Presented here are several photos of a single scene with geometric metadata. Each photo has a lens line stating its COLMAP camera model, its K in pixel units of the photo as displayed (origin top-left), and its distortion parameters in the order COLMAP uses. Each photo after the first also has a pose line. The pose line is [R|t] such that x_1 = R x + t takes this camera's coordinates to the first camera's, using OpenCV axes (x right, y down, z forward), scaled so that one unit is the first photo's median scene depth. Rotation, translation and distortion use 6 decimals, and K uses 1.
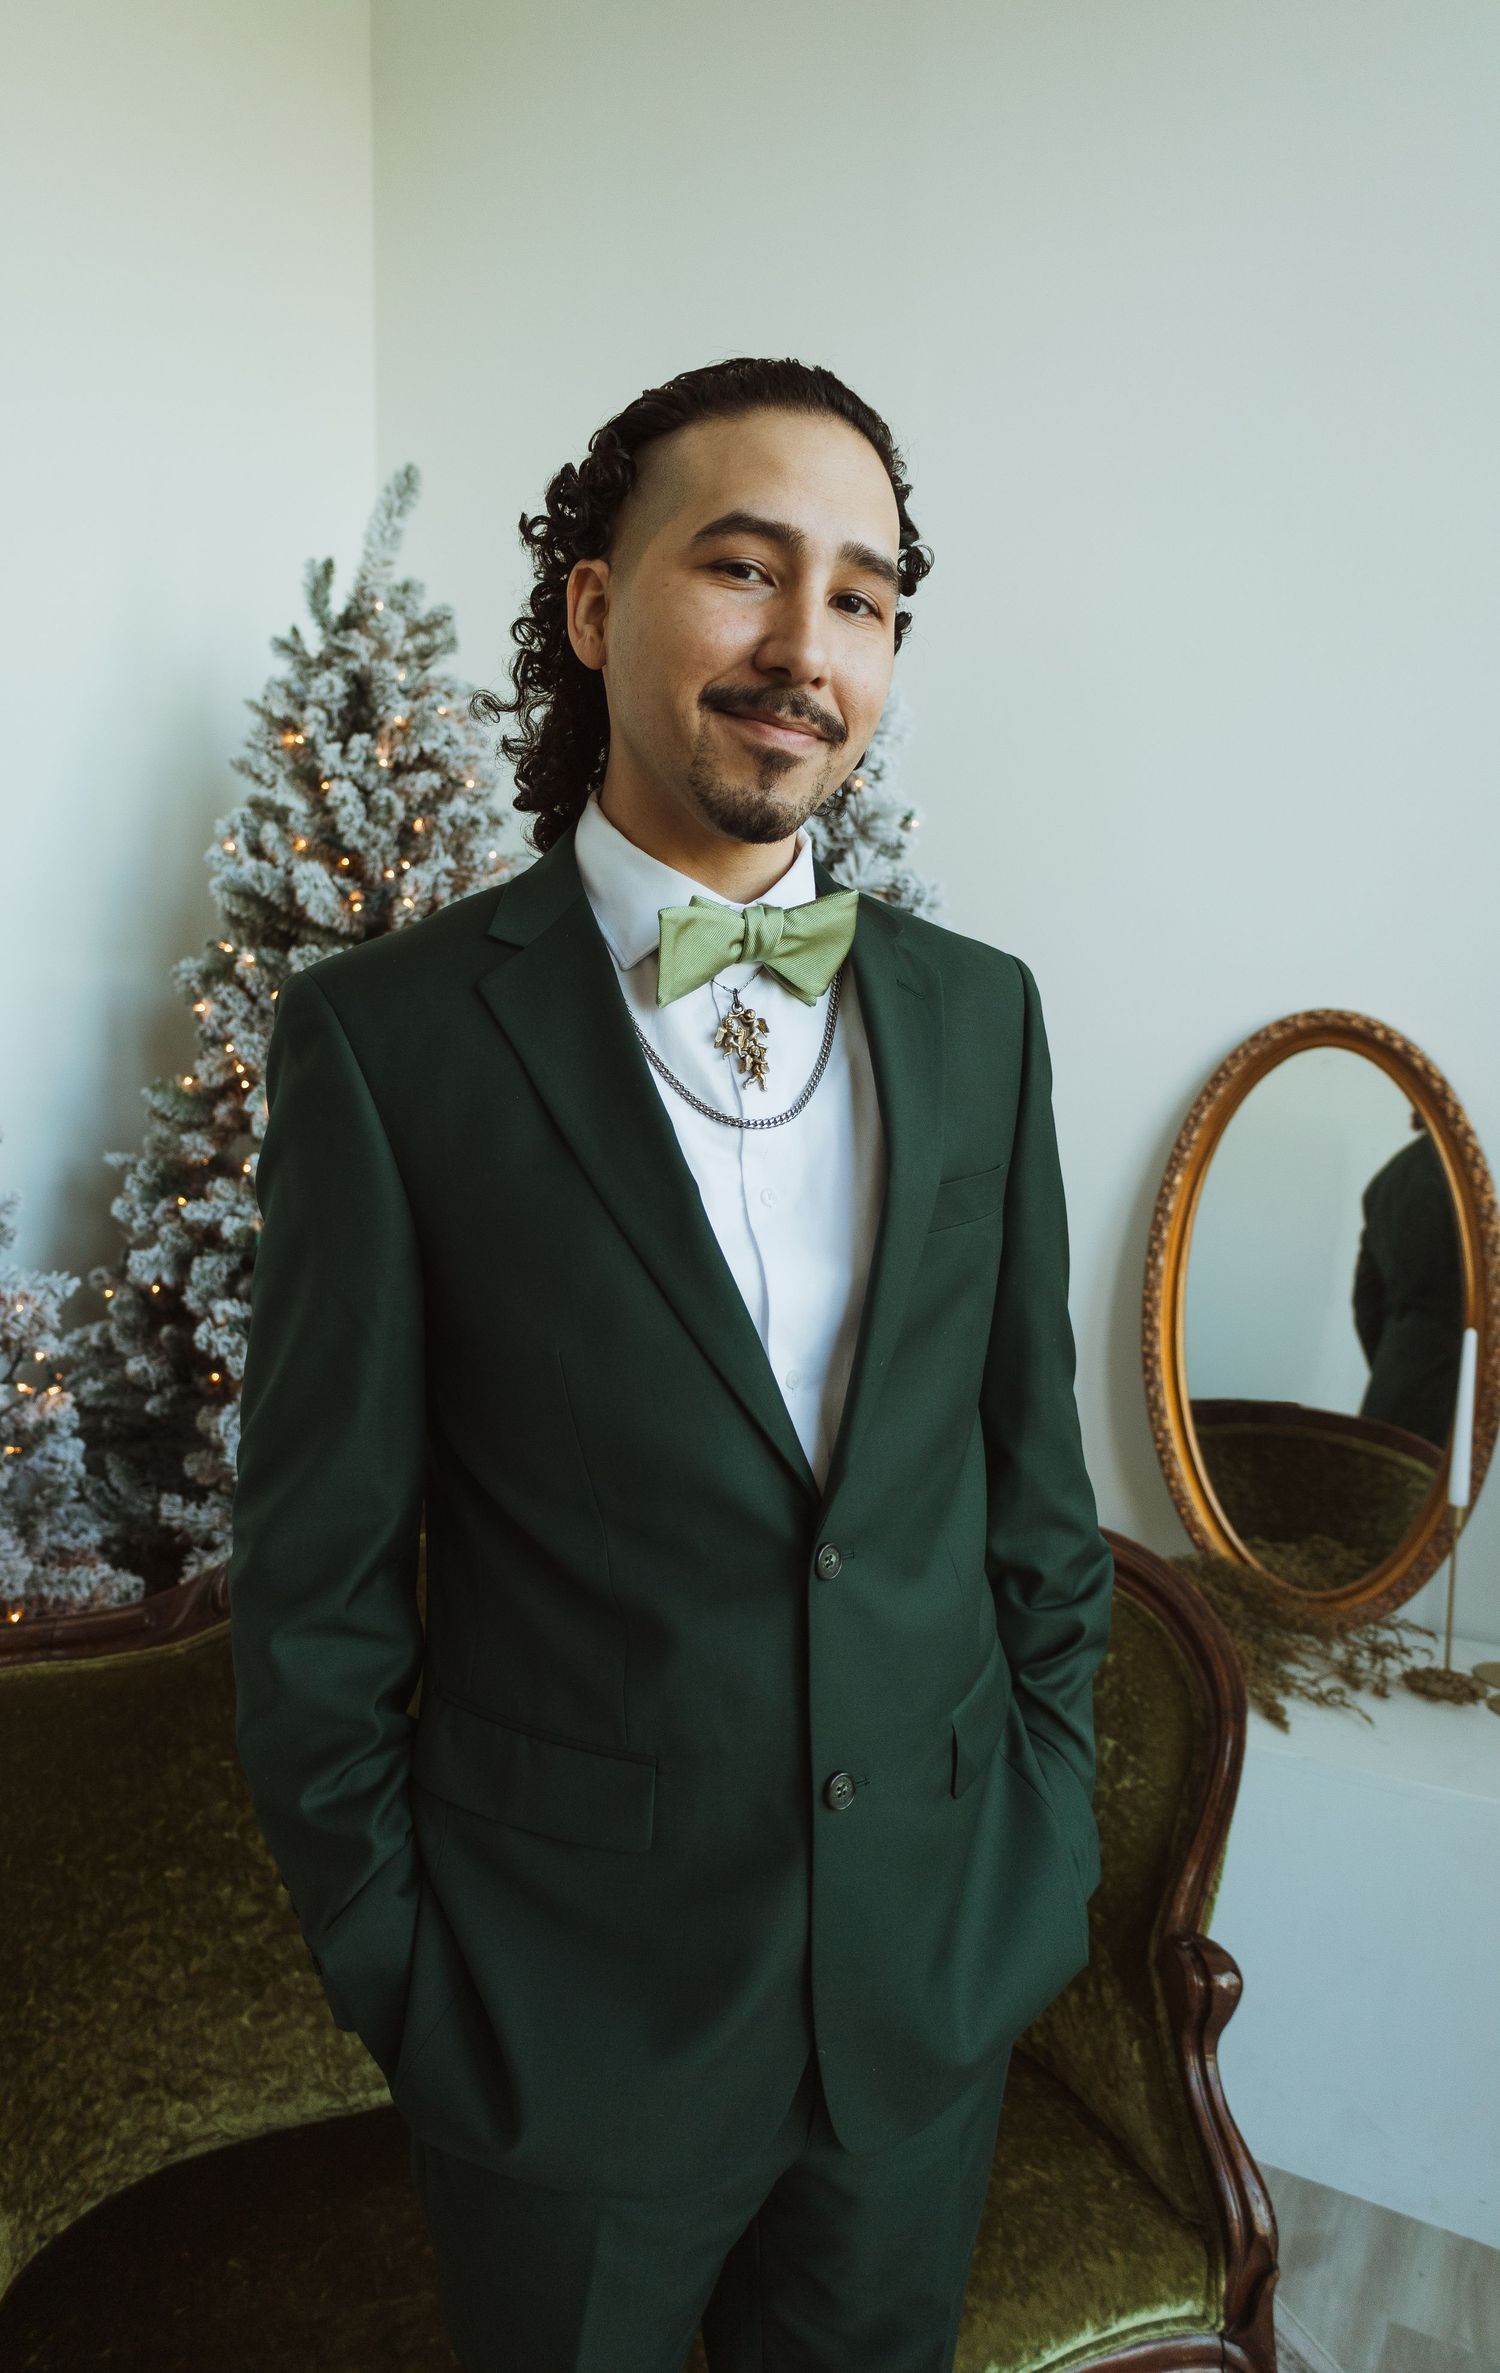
lens RADIAL K [[1632.2, 0, 682.8], [0, 1632.2, 1143.4], [0, 0, 1]] dist [0.012218, 0.000038]
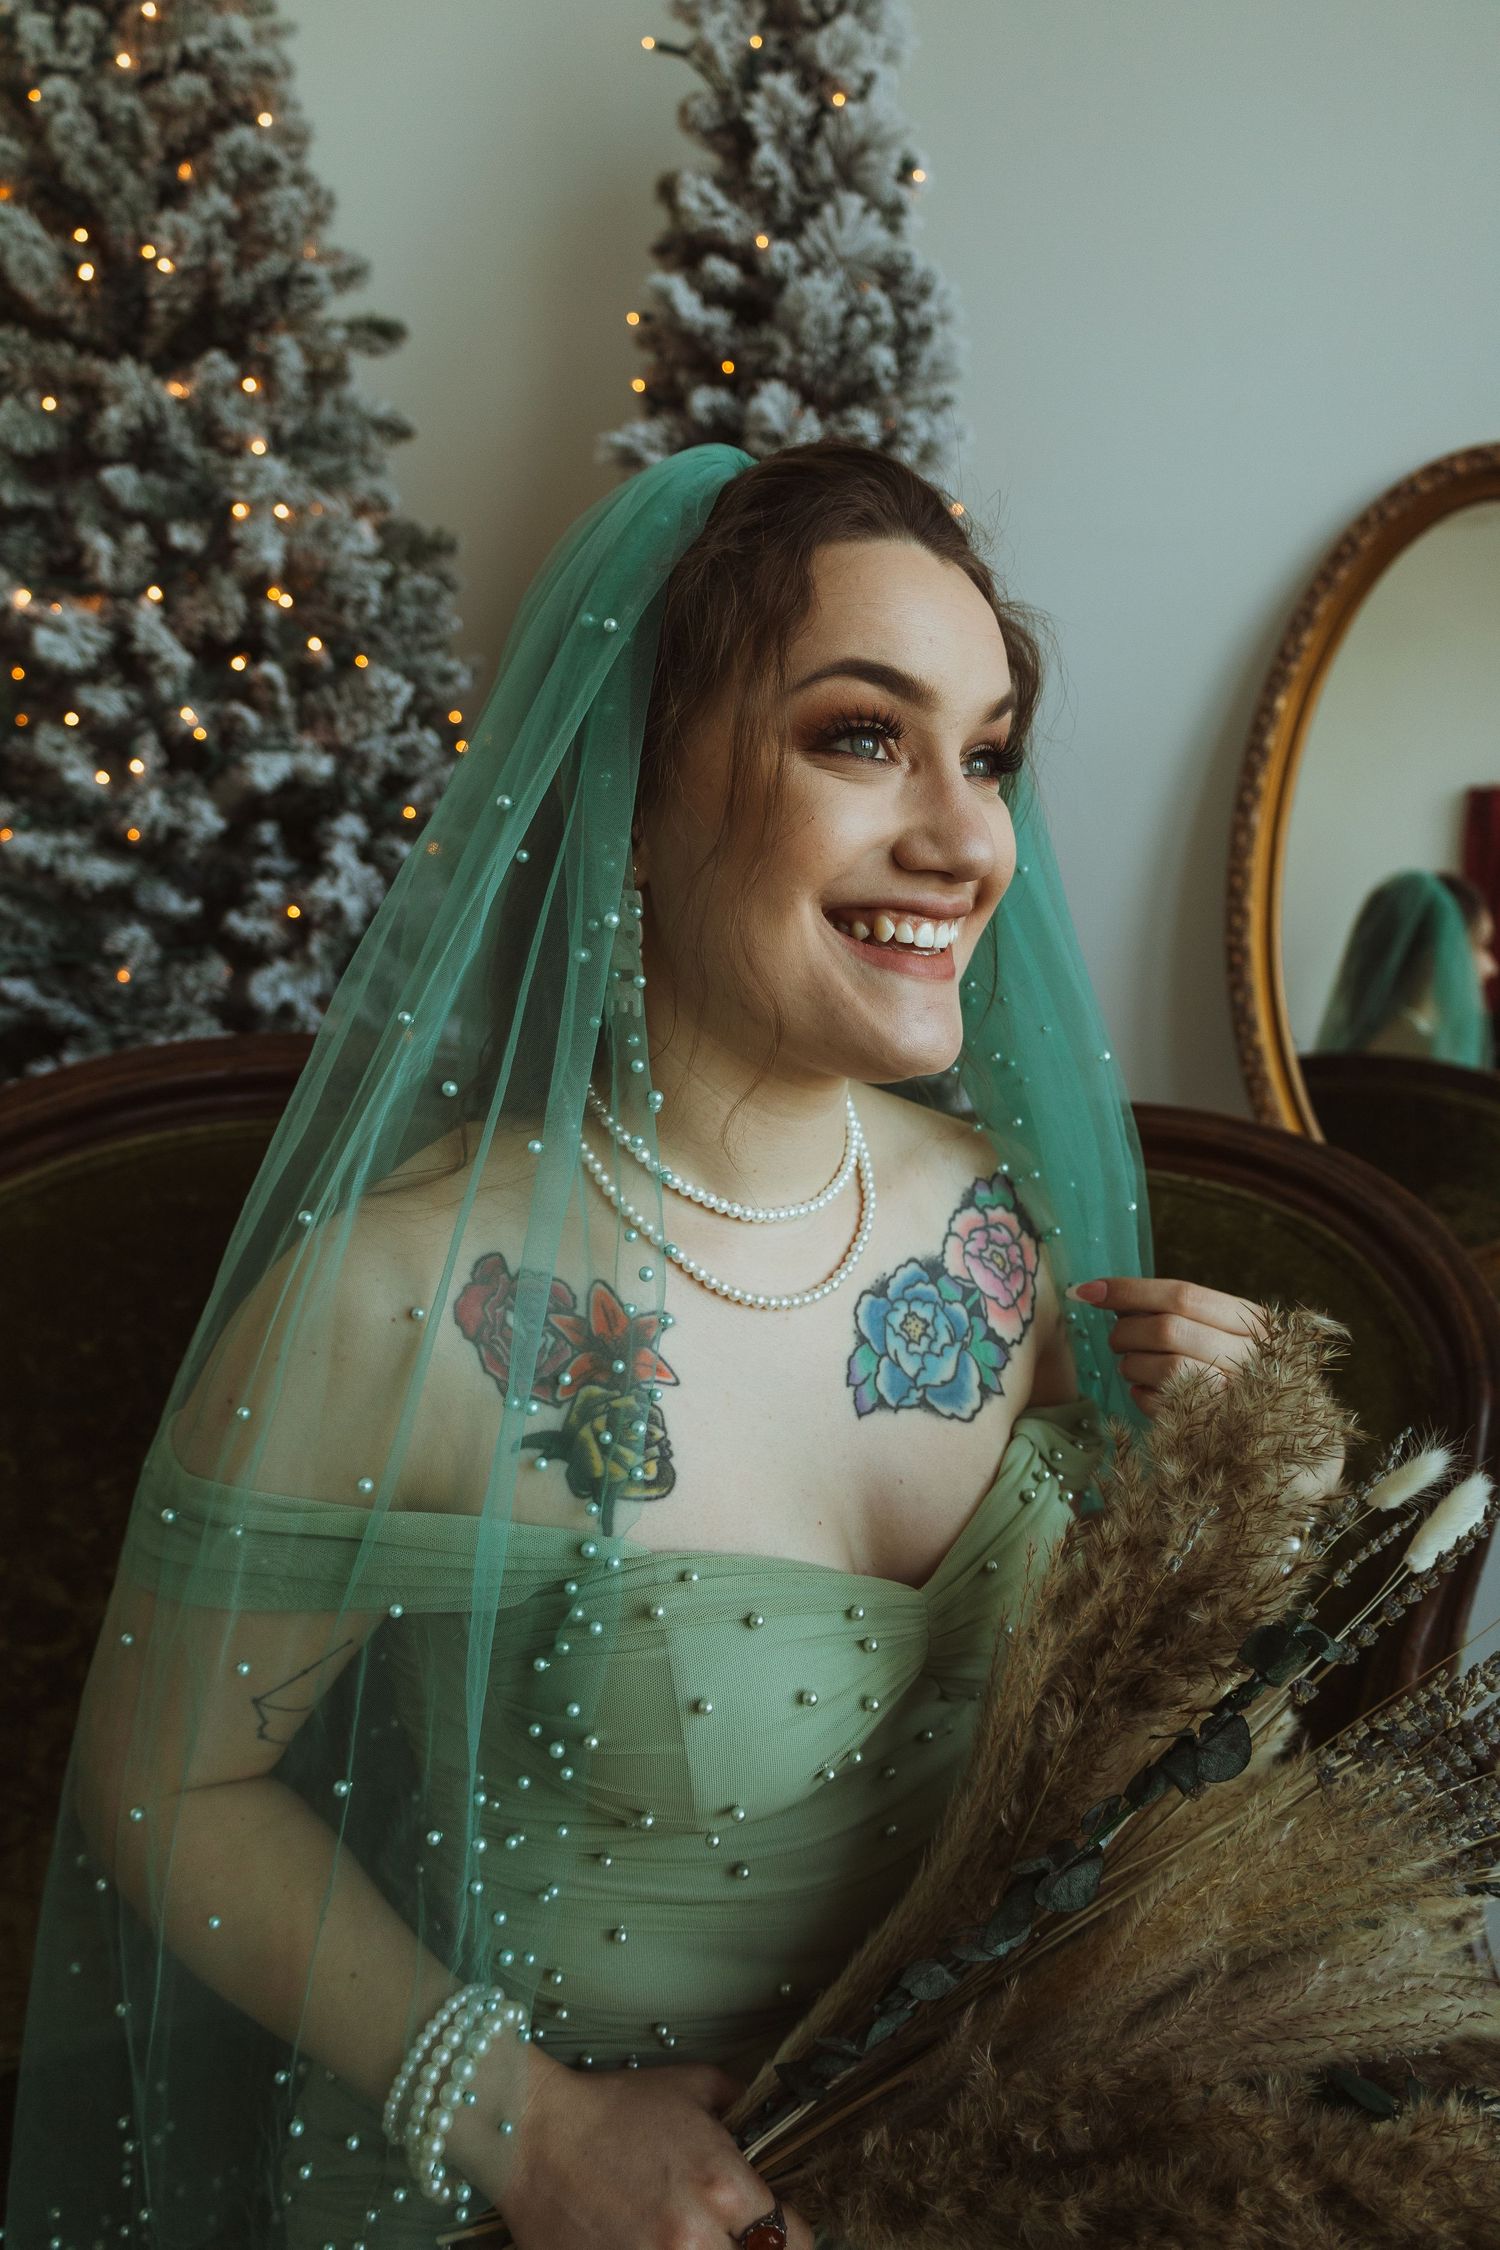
lens RADIAL K [[1645.5, 0, 750.0], [0, 1645.5, 1125.0], [0, 0, 1]] dist [-0.025675, 0.003382]
pose [[0.996846, -0.021711, 0.076336, 0.009760], [0.012523, 0.992835, 0.118838, 0.120600], [-0.078369, -0.117508, 0.989975, 0.283379]]
